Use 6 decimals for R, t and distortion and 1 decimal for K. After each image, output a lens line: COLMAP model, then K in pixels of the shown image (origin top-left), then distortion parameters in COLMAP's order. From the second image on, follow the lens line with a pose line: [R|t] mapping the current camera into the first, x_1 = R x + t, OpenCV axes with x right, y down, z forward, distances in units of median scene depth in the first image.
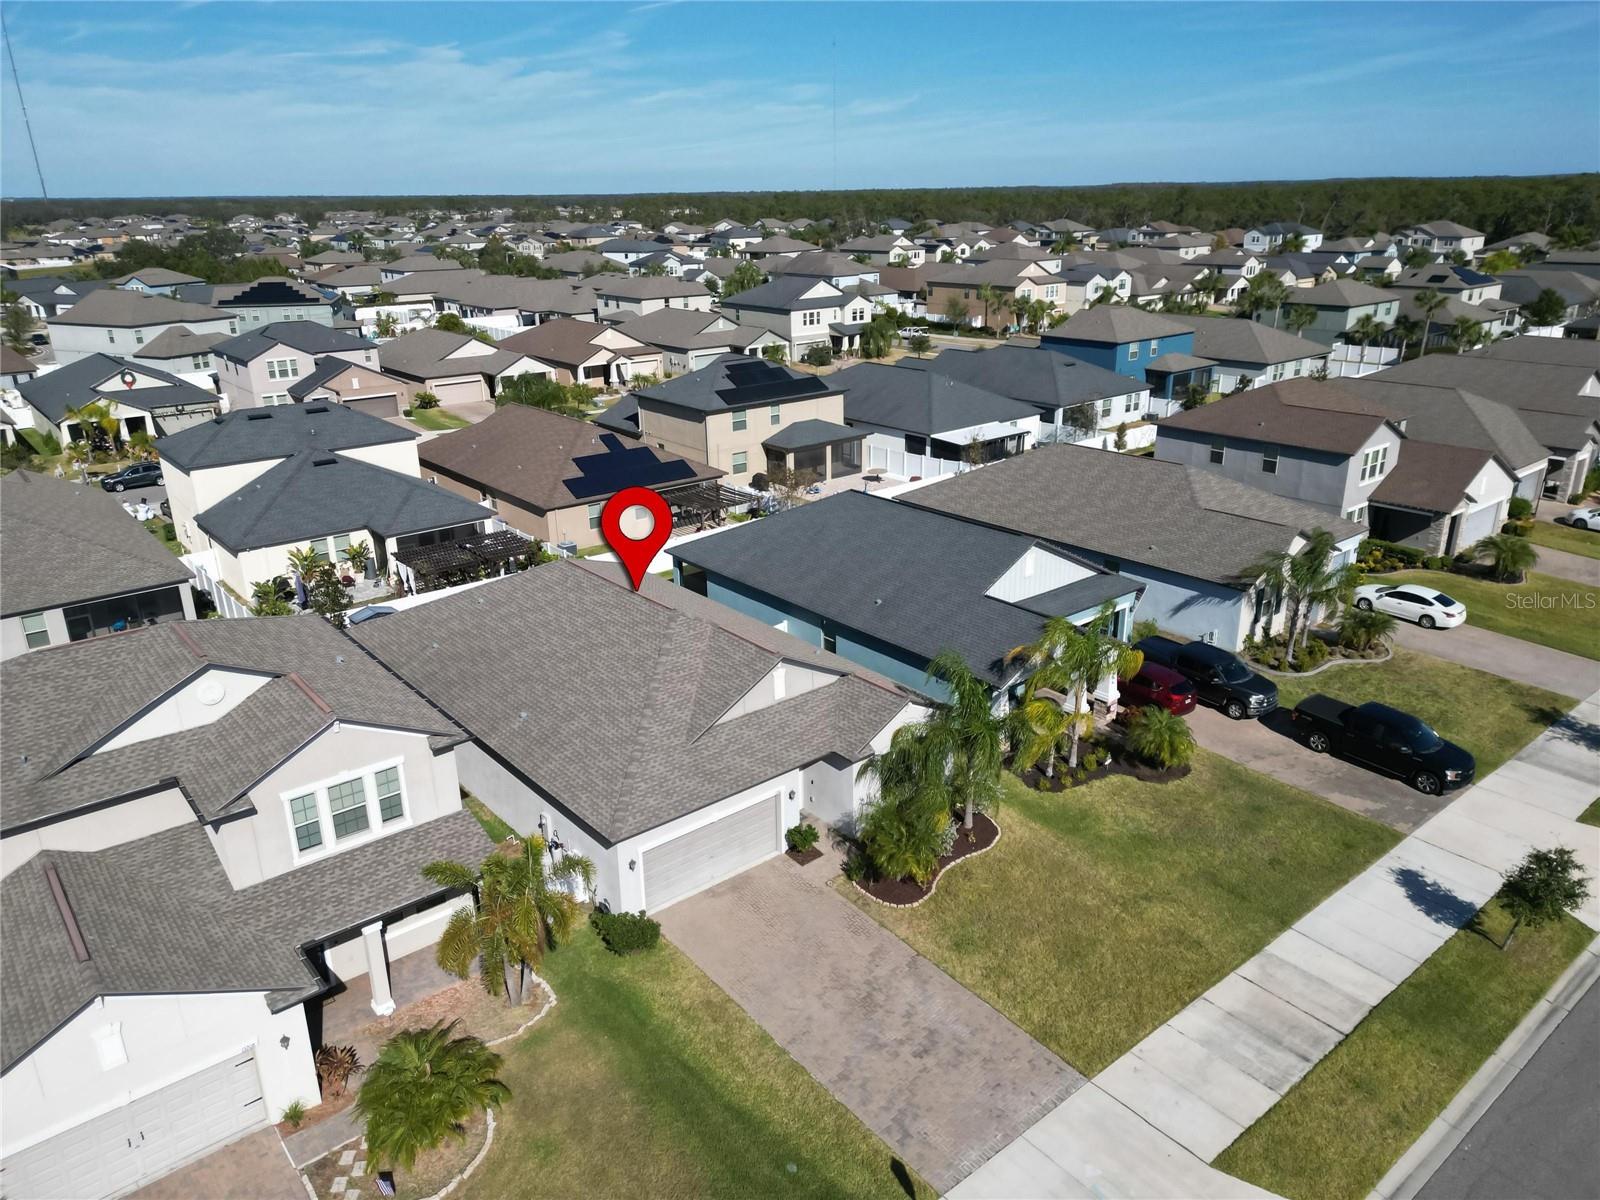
lens RADIAL K [[1119.3, 0, 801.5], [0, 1119.3, 602.4], [0, 0, 1]] dist [0.082744, -0.084110]
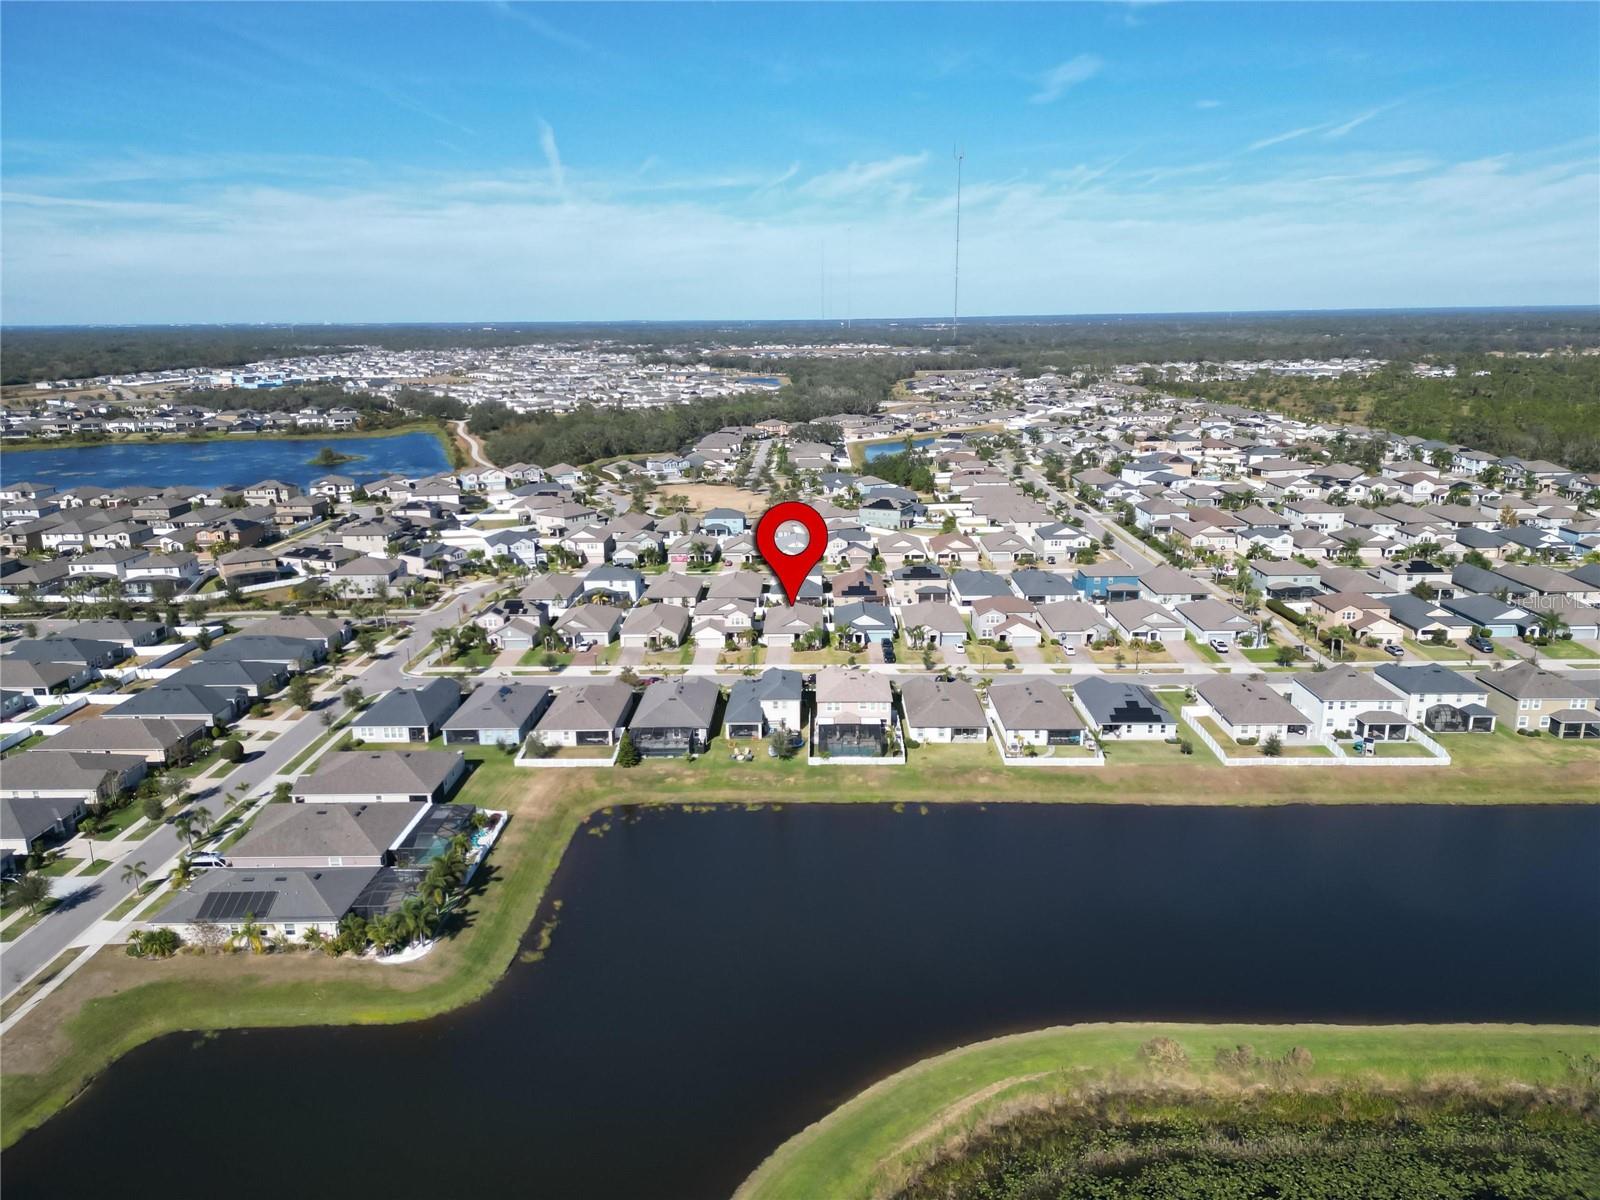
lens RADIAL K [[1117.2, 0, 800.0], [0, 1117.2, 600.0], [0, 0, 1]] dist [0.122041, -0.153010]
pose [[0.758598, 0.164864, -0.630356, 3.418264], [-0.222284, 0.974902, -0.012528, 0.016609], [0.612470, 0.149622, 0.776205, -3.439865]]
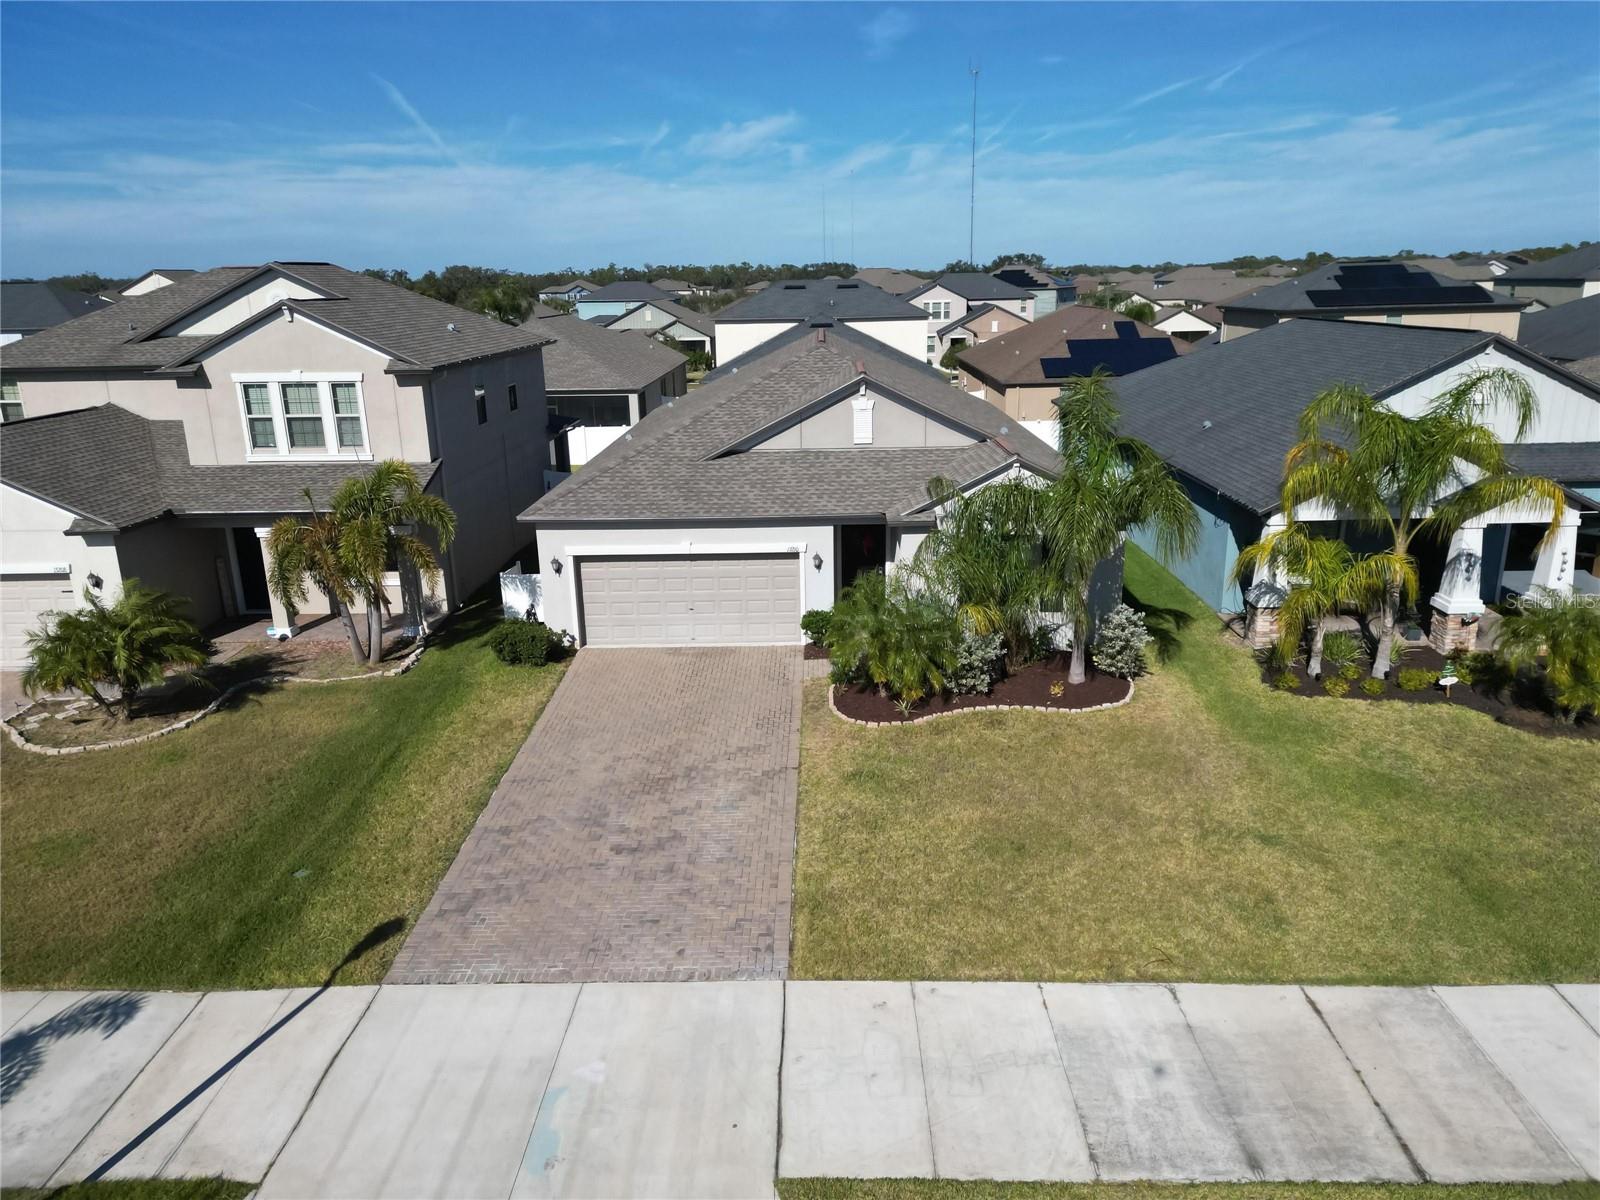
lens RADIAL K [[1119.3, 0, 801.5], [0, 1119.3, 602.4], [0, 0, 1]] dist [0.082744, -0.084110]
pose [[0.759260, 0.179447, -0.625558, 0.335484], [-0.214866, 0.976453, 0.019314, 0.145533], [0.614294, 0.119746, 0.779938, 0.351028]]
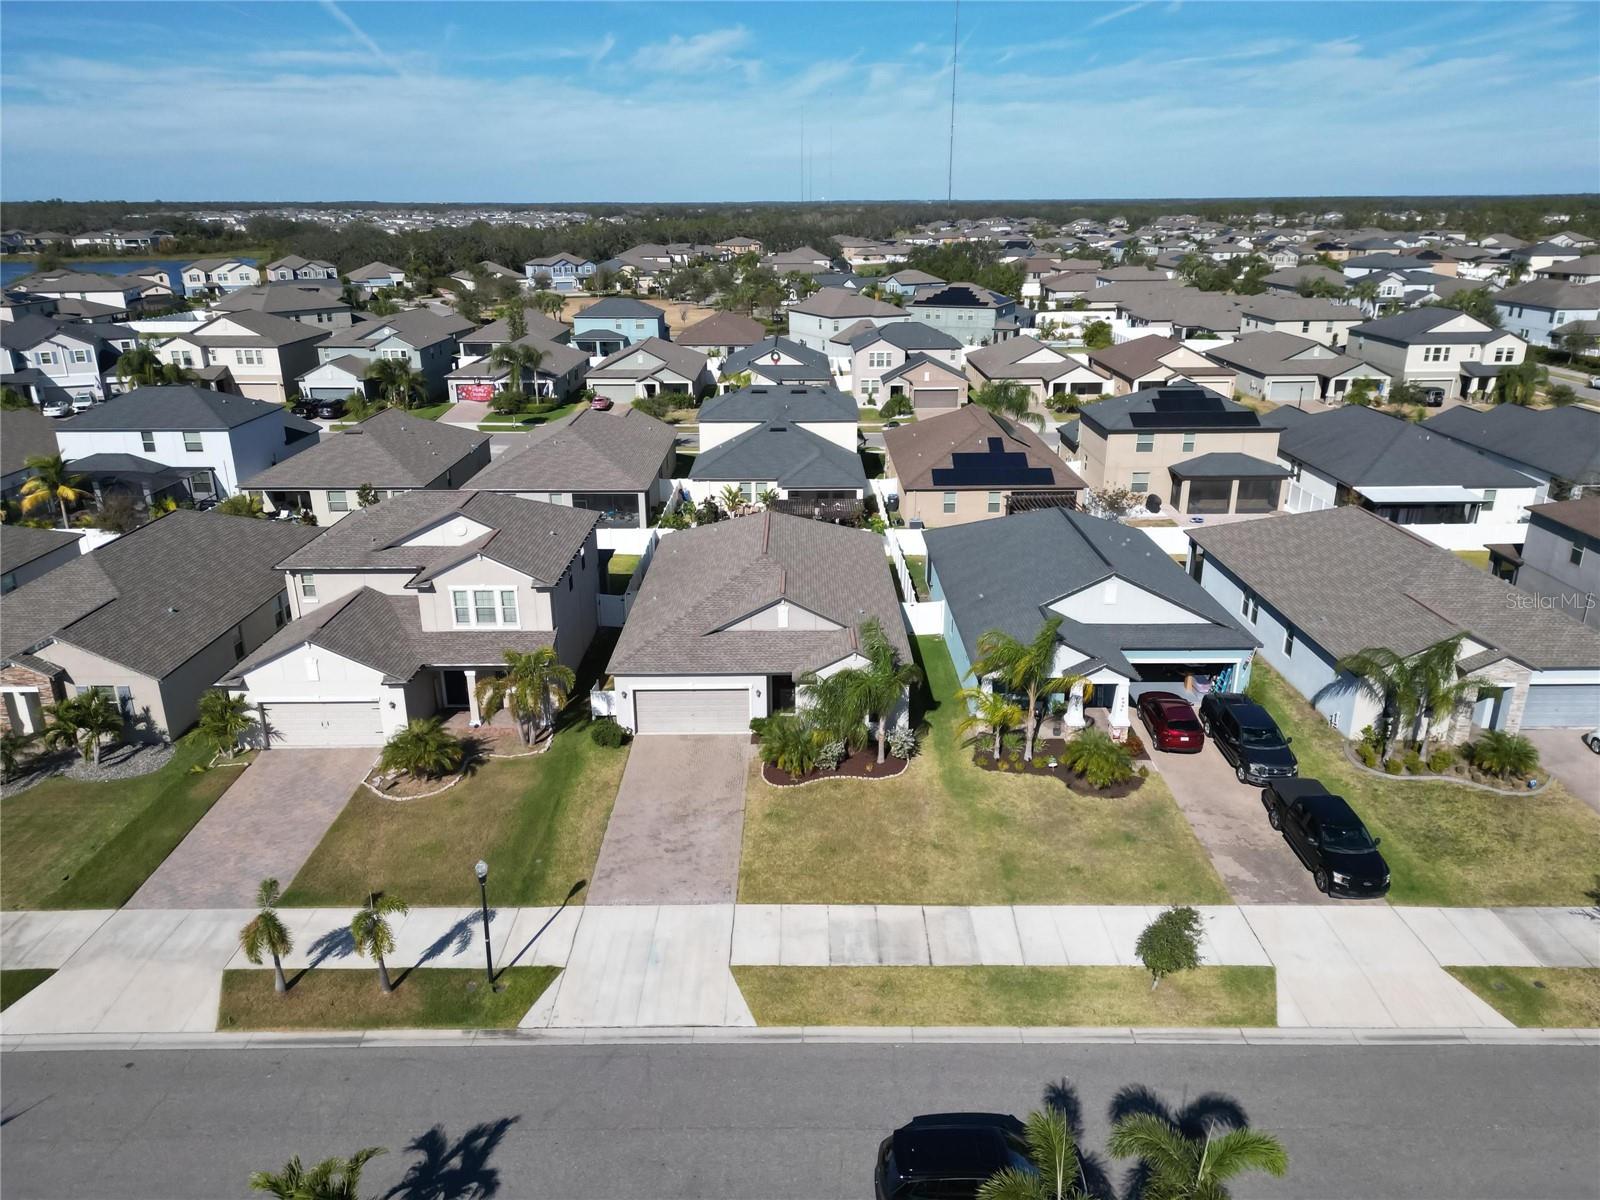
lens RADIAL K [[1119.3, 0, 801.5], [0, 1119.3, 602.4], [0, 0, 1]] dist [0.082744, -0.084110]
pose [[0.771172, 0.223396, -0.596144, 0.648165], [-0.224135, 0.971729, 0.074201, -0.039934], [0.595866, 0.076395, 0.799442, -0.059860]]
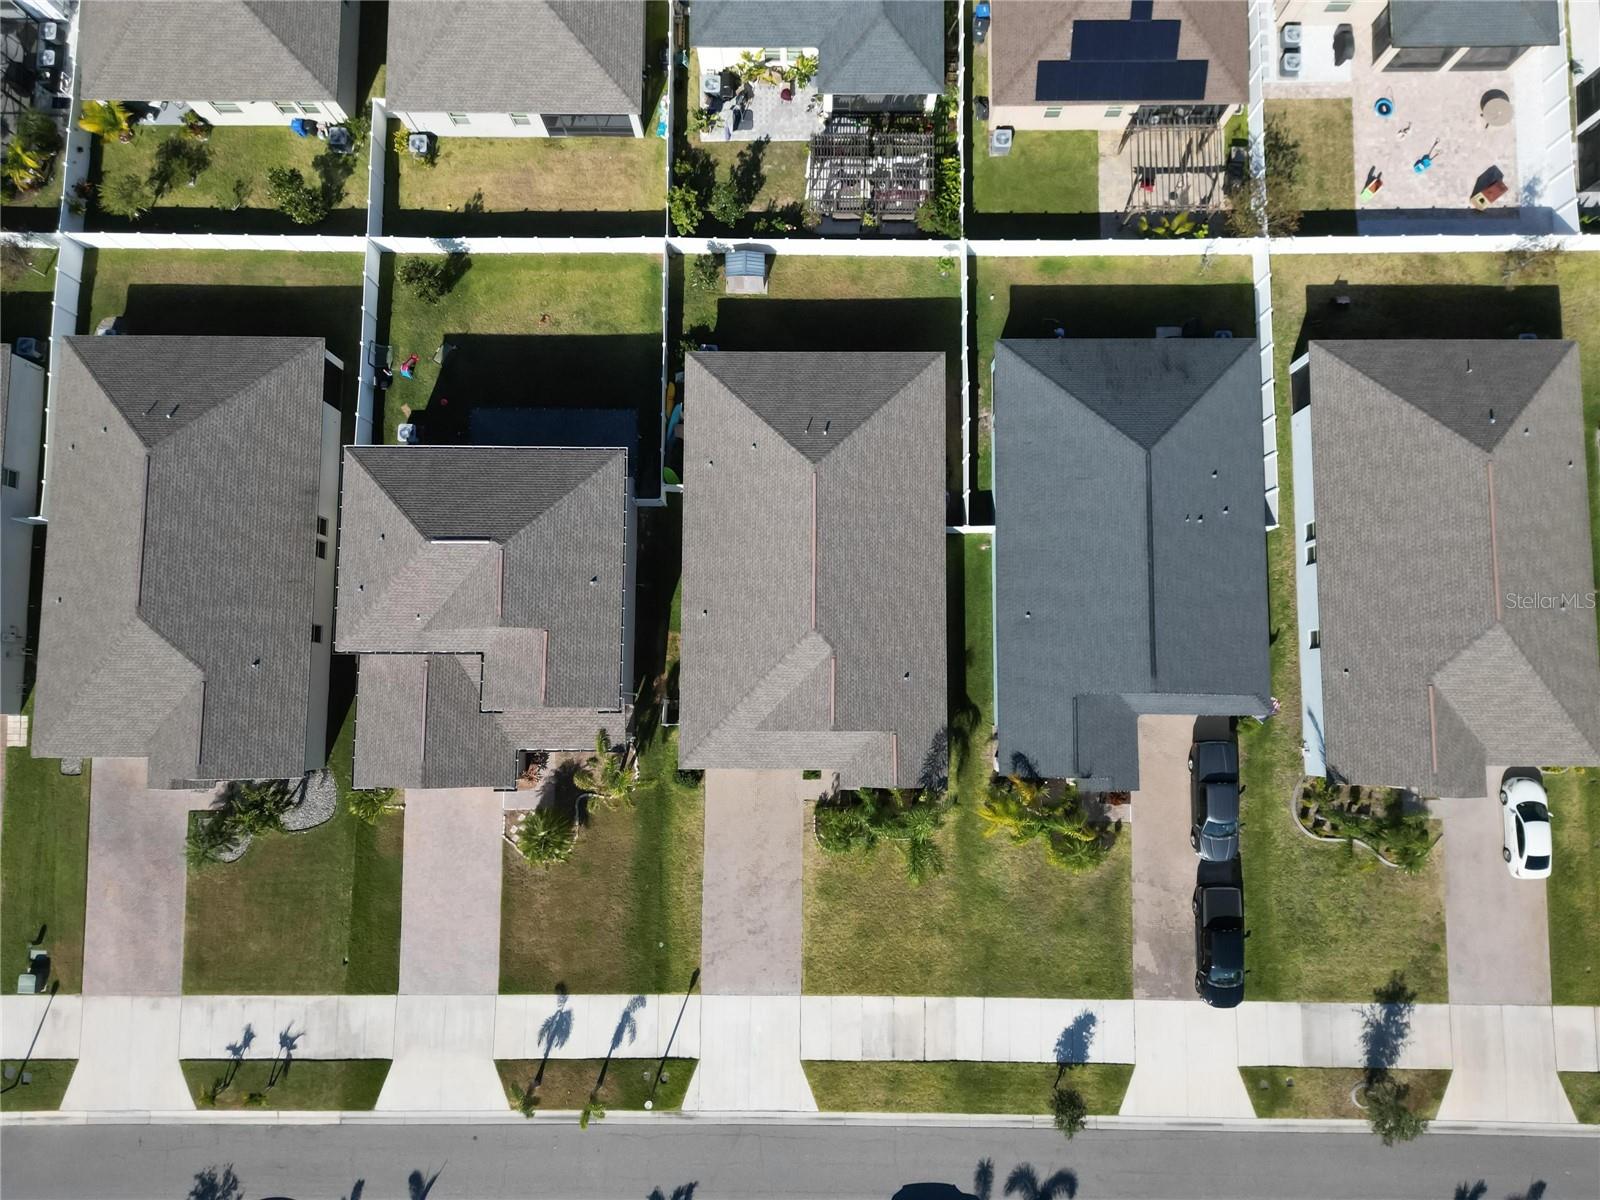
lens RADIAL K [[1119.3, 0, 801.5], [0, 1119.3, 602.4], [0, 0, 1]] dist [0.082744, -0.084110]
pose [[0.765401, 0.640841, -0.059026, -0.055818], [-0.220754, 0.347598, 0.911287, -1.070572], [0.604507, -0.684470, 0.407520, 0.389741]]
